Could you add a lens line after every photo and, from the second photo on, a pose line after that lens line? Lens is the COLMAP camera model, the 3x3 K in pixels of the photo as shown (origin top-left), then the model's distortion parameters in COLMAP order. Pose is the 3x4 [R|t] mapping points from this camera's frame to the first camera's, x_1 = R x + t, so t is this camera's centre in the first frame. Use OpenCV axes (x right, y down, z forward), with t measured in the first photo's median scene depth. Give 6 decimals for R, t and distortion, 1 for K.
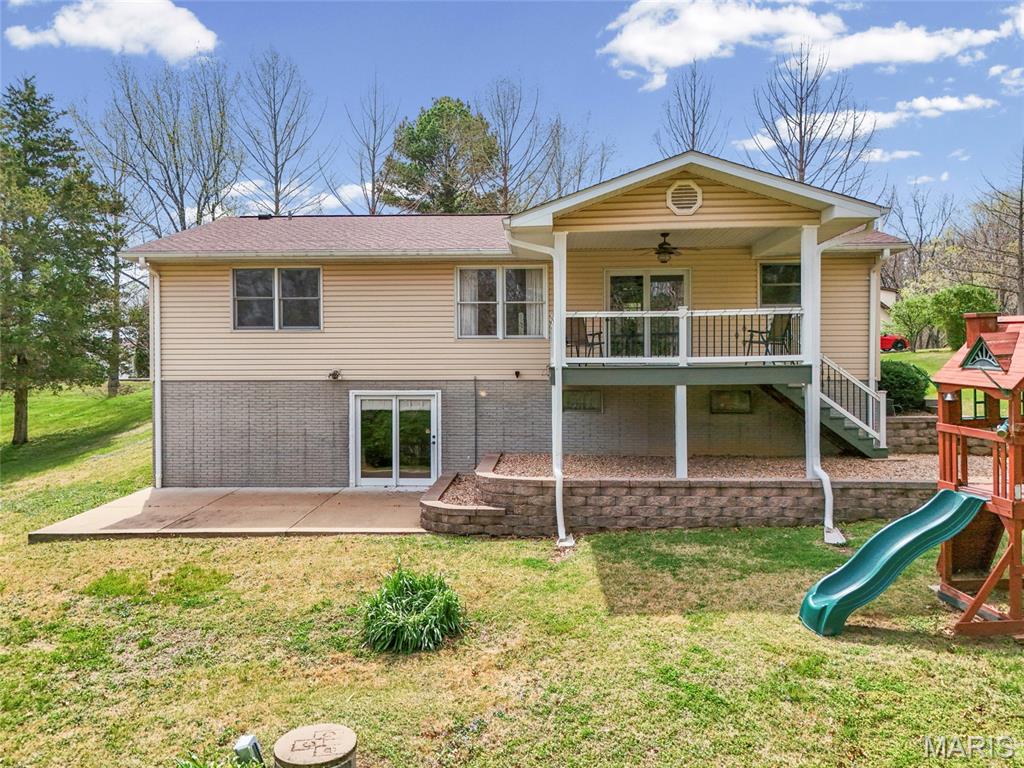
lens RADIAL K [[767.0, 0, 505.0], [0, 767.0, 381.8], [0, 0, 1]] dist [0.062307, -0.032749]
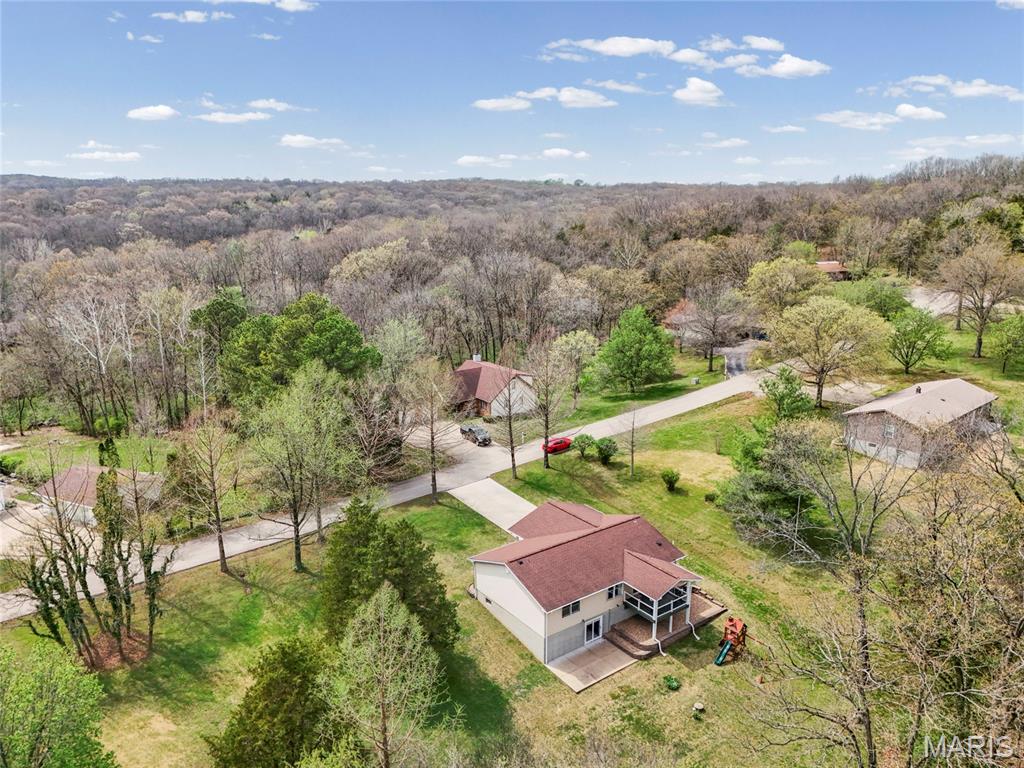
lens RADIAL K [[767.0, 0, 509.2], [0, 767.0, 382.9], [0, 0, 1]] dist [0.062307, -0.032749]
pose [[0.764783, -0.157133, 0.624833, -2.734816], [0.002792, 0.970603, 0.240669, -2.095800], [-0.644282, -0.182314, 0.742739, -1.415855]]
